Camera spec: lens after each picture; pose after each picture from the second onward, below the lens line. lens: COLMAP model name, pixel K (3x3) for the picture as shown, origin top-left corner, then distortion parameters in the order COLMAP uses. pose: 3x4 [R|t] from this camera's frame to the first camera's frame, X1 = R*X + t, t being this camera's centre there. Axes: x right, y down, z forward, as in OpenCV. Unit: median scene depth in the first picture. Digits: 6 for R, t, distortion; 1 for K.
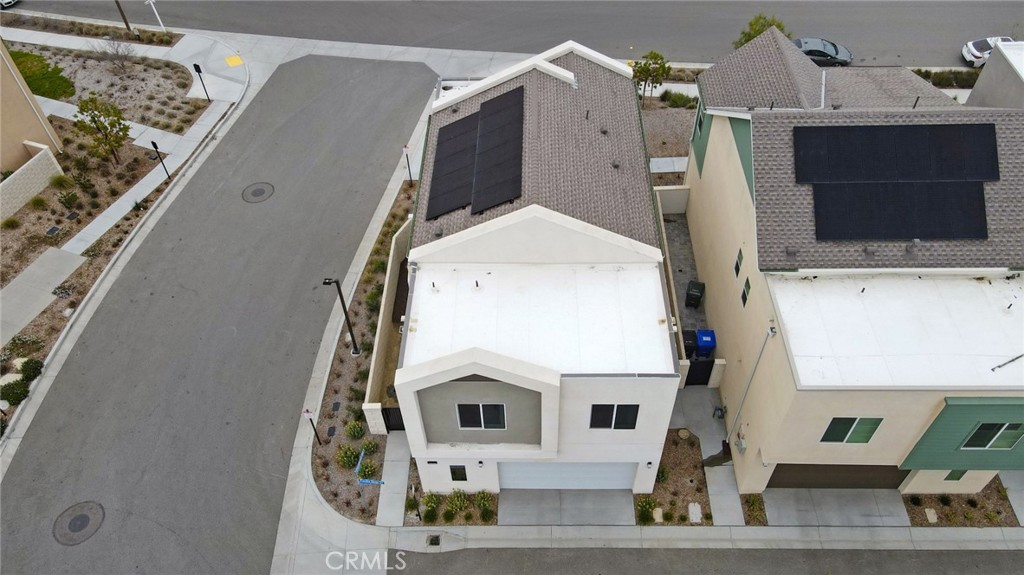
lens RADIAL K [[751.7, 0, 513.8], [0, 751.7, 286.9], [0, 0, 1]] dist [0.010558, 0.007366]
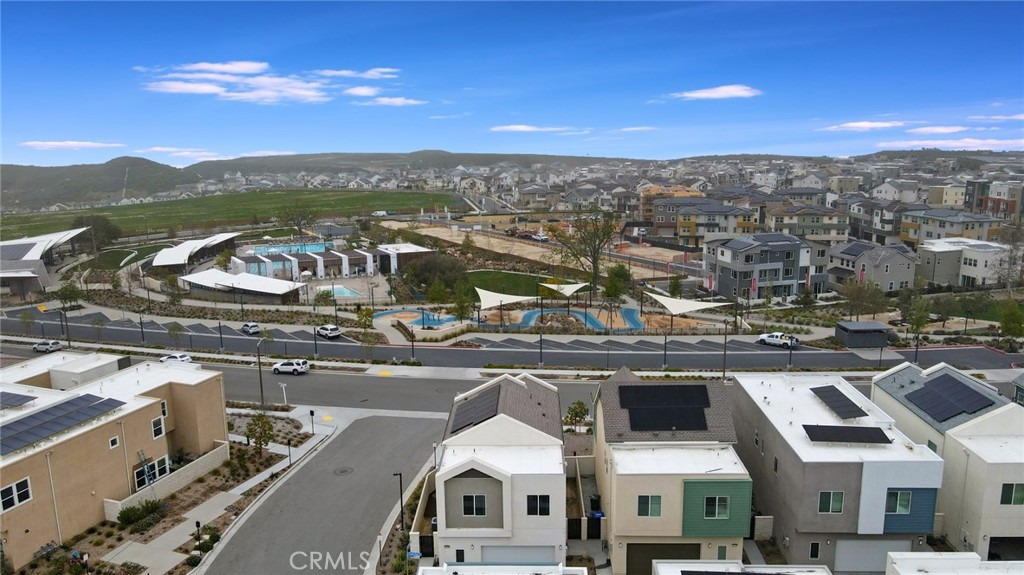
lens RADIAL K [[751.7, 0, 512.8], [0, 751.7, 287.9], [0, 0, 1]] dist [0.010558, 0.007366]
pose [[0.999950, 0.009410, -0.003338, 0.042797], [-0.009578, 0.809722, -0.586735, 0.602046], [-0.002818, 0.586738, 0.809772, -0.682625]]
